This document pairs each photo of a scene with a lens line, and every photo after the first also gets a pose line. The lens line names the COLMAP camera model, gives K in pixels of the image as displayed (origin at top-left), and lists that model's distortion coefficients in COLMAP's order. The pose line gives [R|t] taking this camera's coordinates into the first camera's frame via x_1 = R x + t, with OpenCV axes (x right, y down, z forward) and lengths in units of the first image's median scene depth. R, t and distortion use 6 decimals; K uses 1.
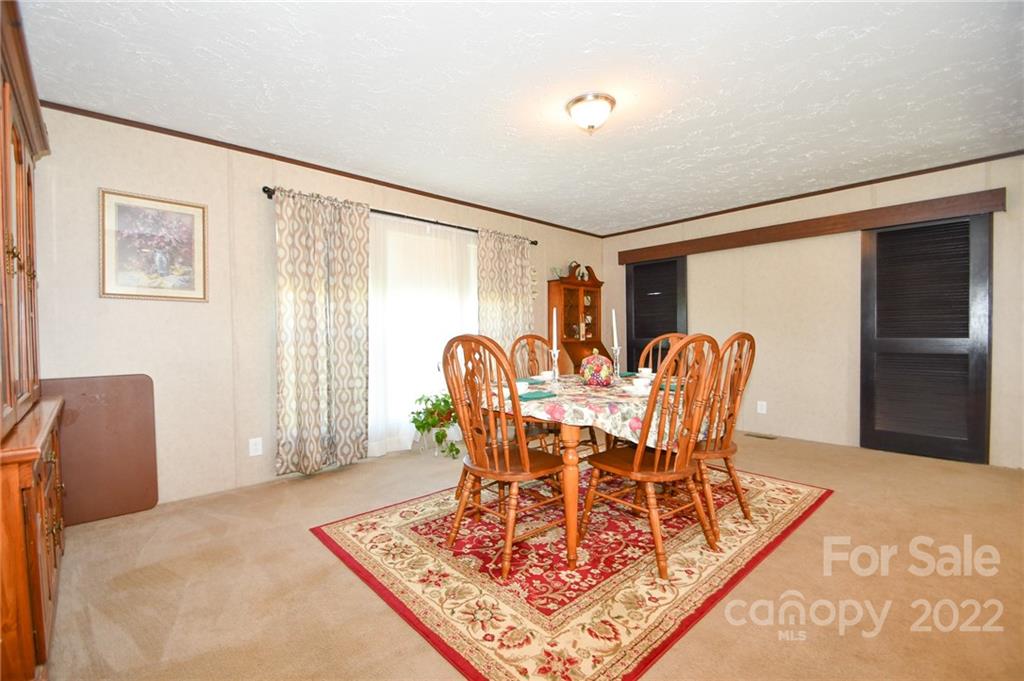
lens RADIAL K [[450.8, 0, 513.5], [0, 450.8, 340.4], [0, 0, 1]] dist [0.001528, -0.003249]
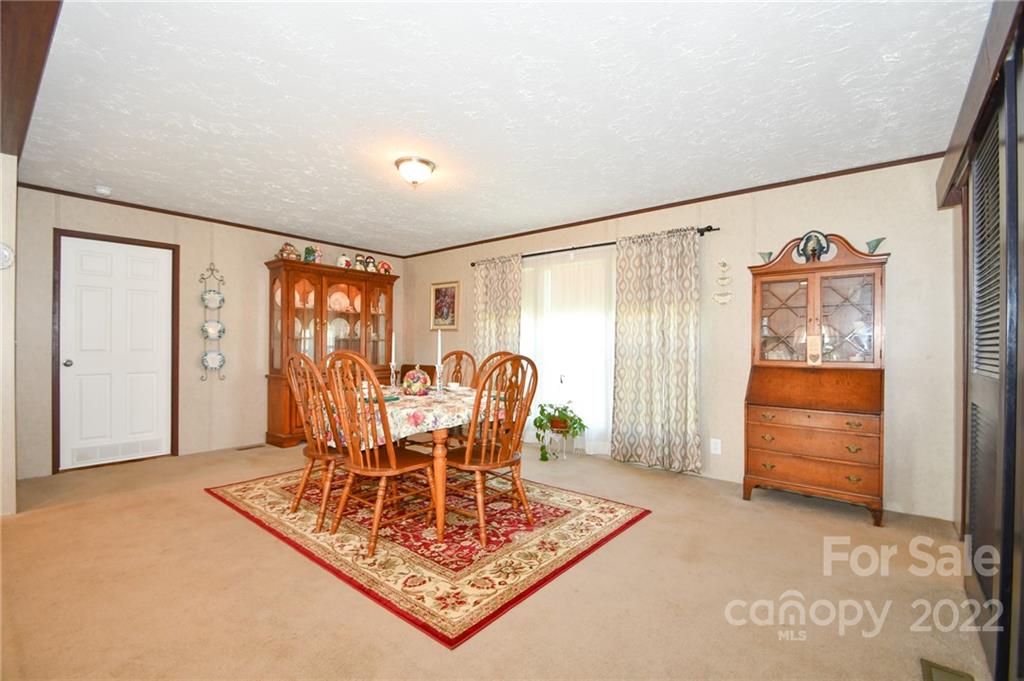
lens RADIAL K [[450.8, 0, 507.5], [0, 450.8, 345.1], [0, 0, 1]] dist [0.001528, -0.003249]
pose [[0.124019, 0.008236, -0.992246, 1.099952], [-0.021040, 0.999763, 0.005669, -0.035114], [0.992057, 0.020174, 0.124162, 0.864859]]
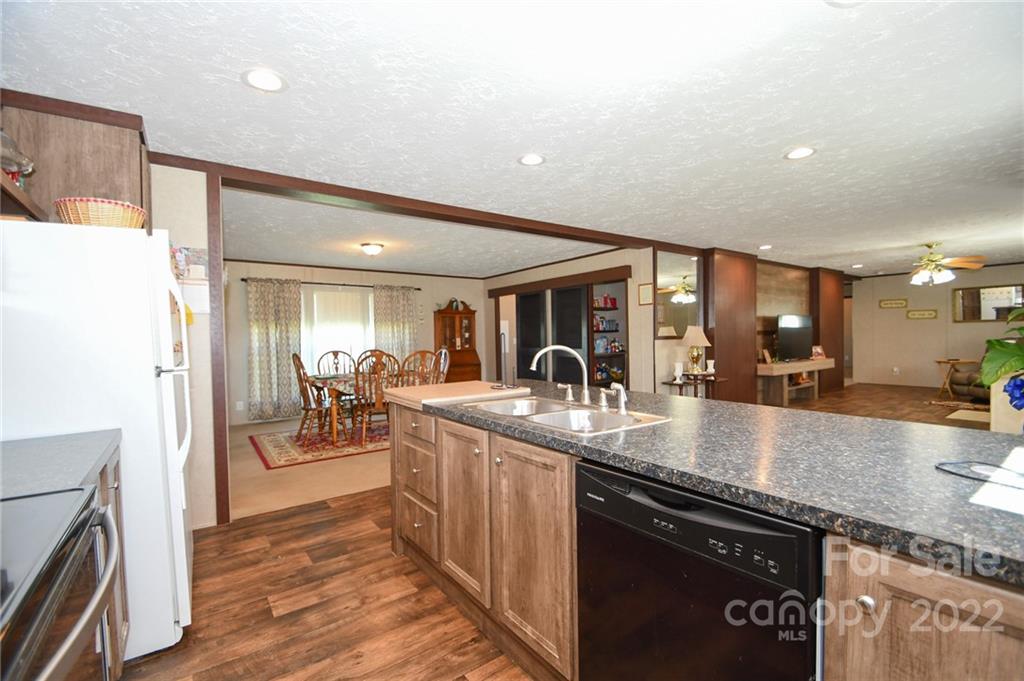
lens RADIAL K [[450.8, 0, 507.4], [0, 450.8, 337.9], [0, 0, 1]] dist [0.001528, -0.003249]
pose [[0.990462, -0.006120, -0.137652, 0.854778], [0.005296, 0.999966, -0.006353, -0.046594], [0.137686, 0.005564, 0.990460, -0.797934]]
